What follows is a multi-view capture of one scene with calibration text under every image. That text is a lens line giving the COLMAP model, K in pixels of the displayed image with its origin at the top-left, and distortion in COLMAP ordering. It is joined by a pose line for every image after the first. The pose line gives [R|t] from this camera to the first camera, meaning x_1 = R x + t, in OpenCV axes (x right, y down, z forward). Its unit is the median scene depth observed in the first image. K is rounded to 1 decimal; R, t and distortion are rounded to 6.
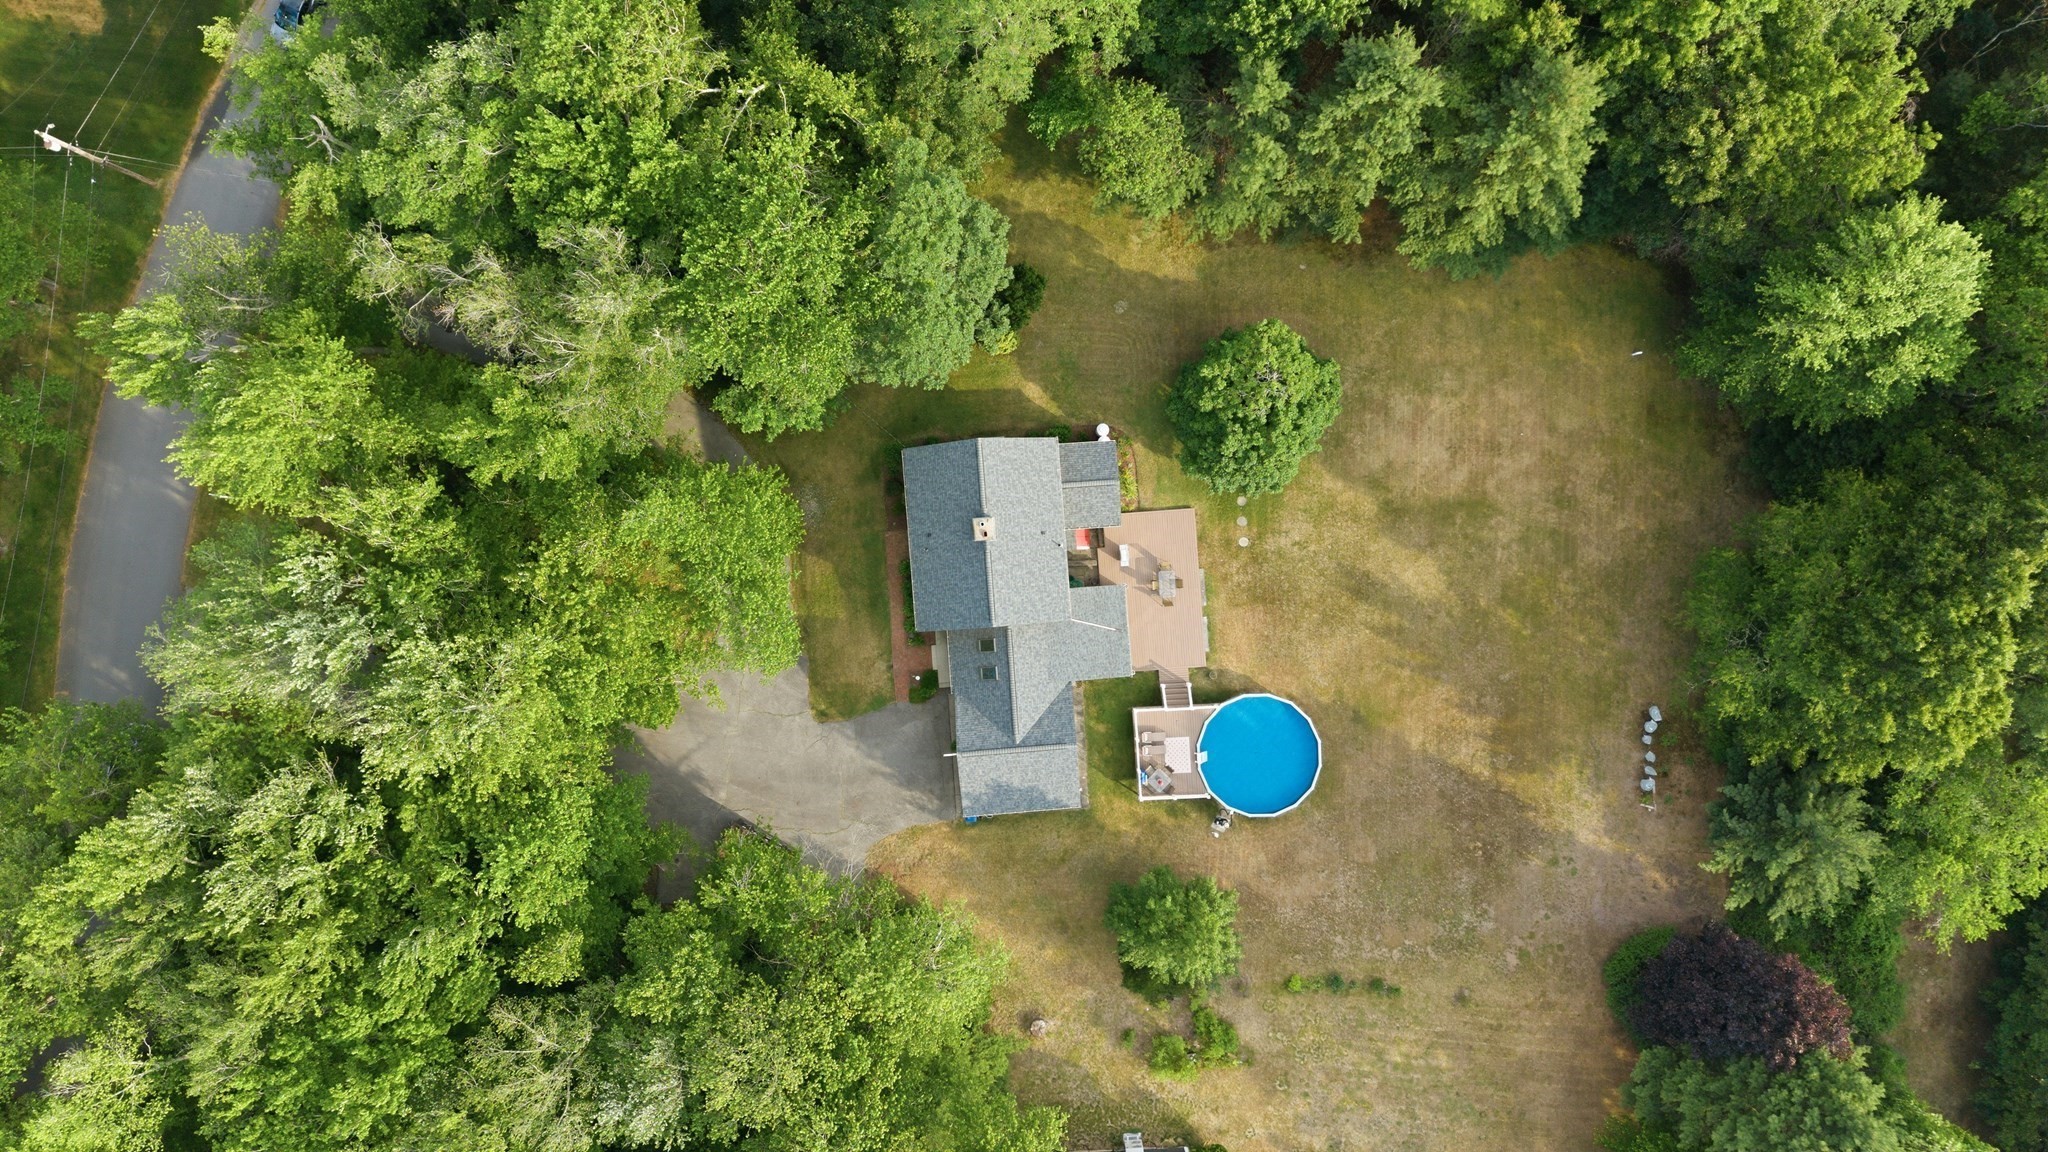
lens RADIAL K [[1365.5, 0, 1016.5], [0, 1365.5, 564.3], [0, 0, 1]] dist [0.036482, -0.038615]
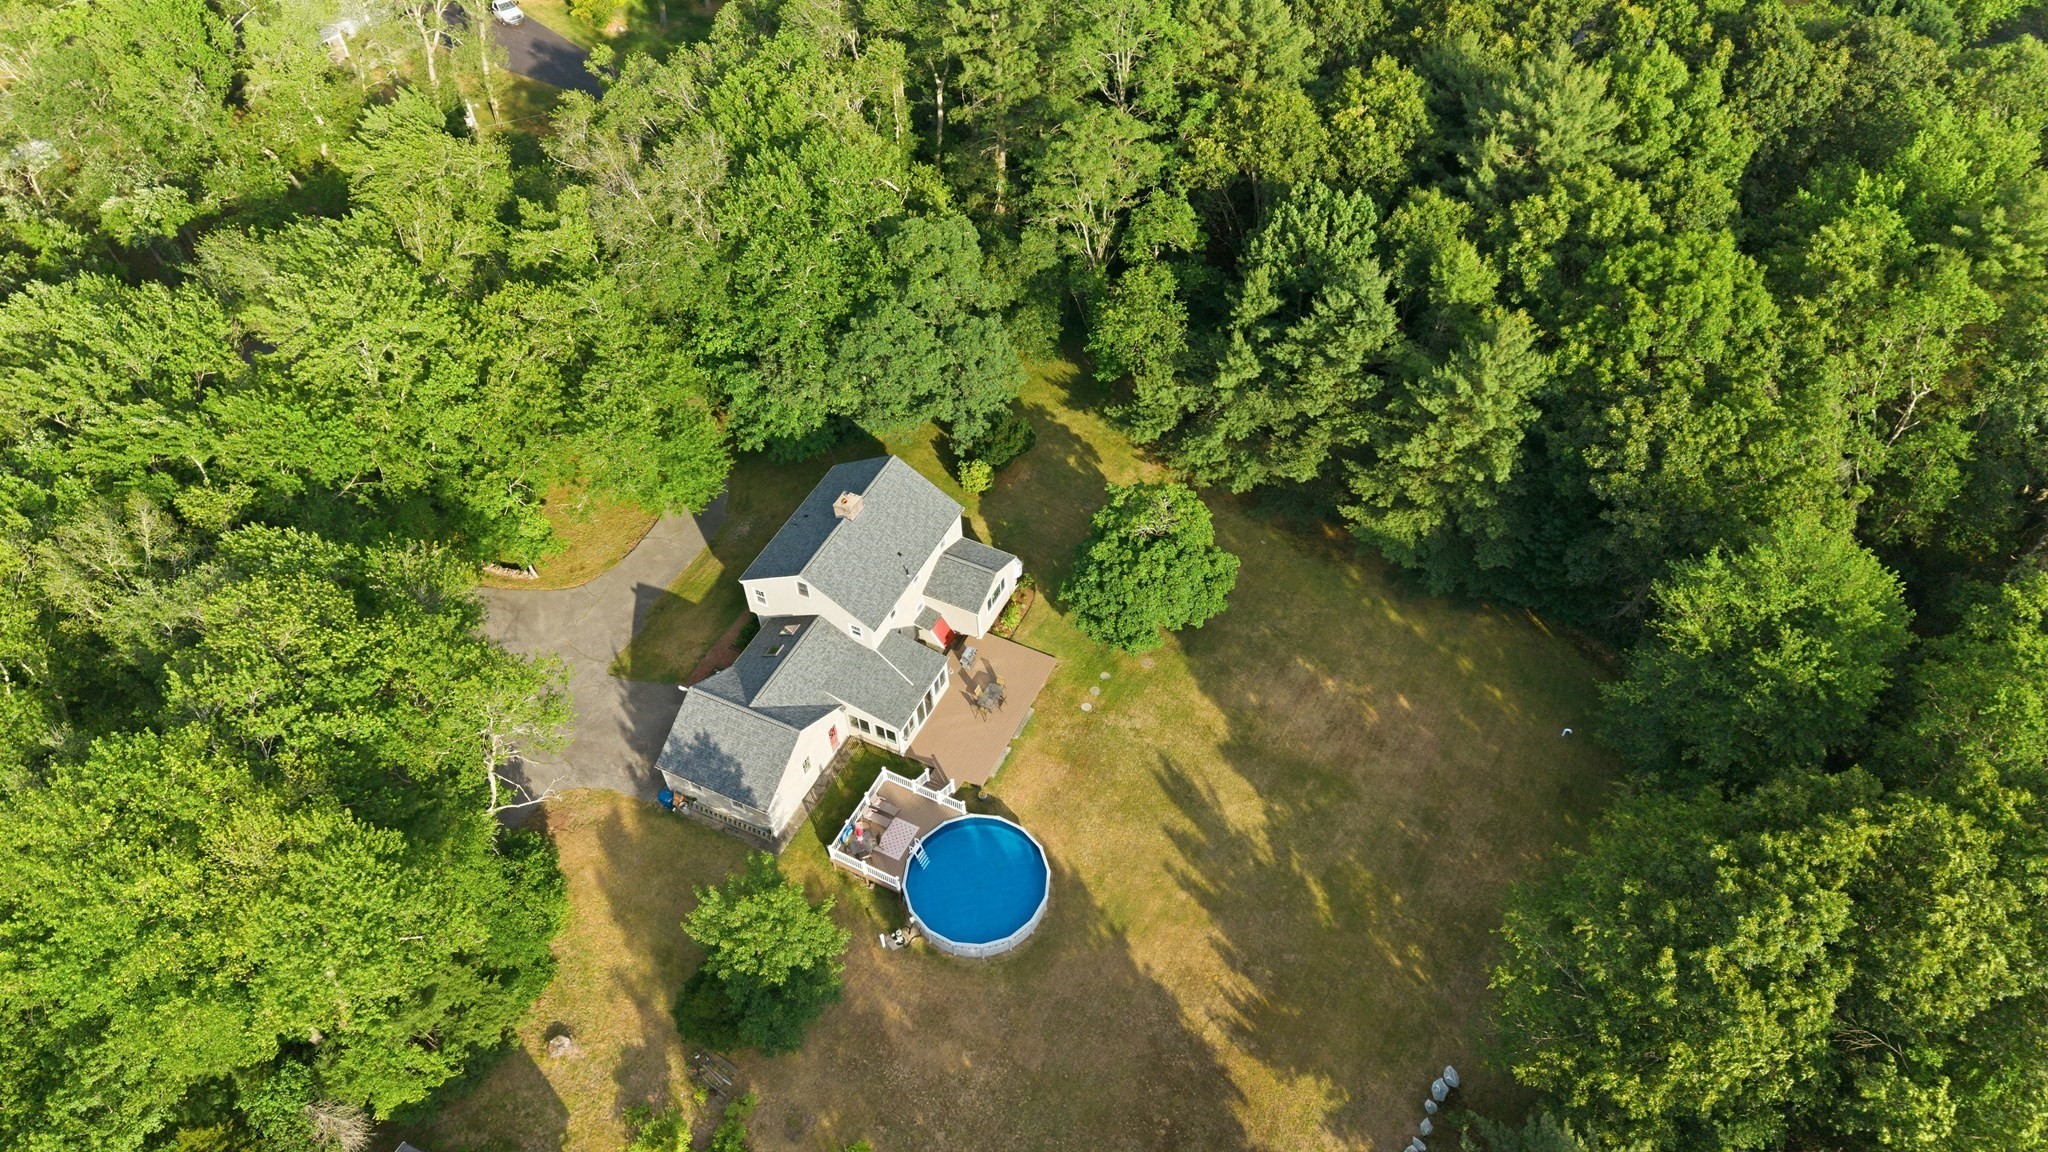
lens RADIAL K [[1365.5, 0, 1016.5], [0, 1365.5, 564.3], [0, 0, 1]] dist [0.036482, -0.038615]
pose [[0.862035, 0.368394, -0.348111, 0.423232], [-0.506086, 0.663260, -0.551328, 0.466977], [0.027782, 0.651438, 0.758193, 0.235079]]
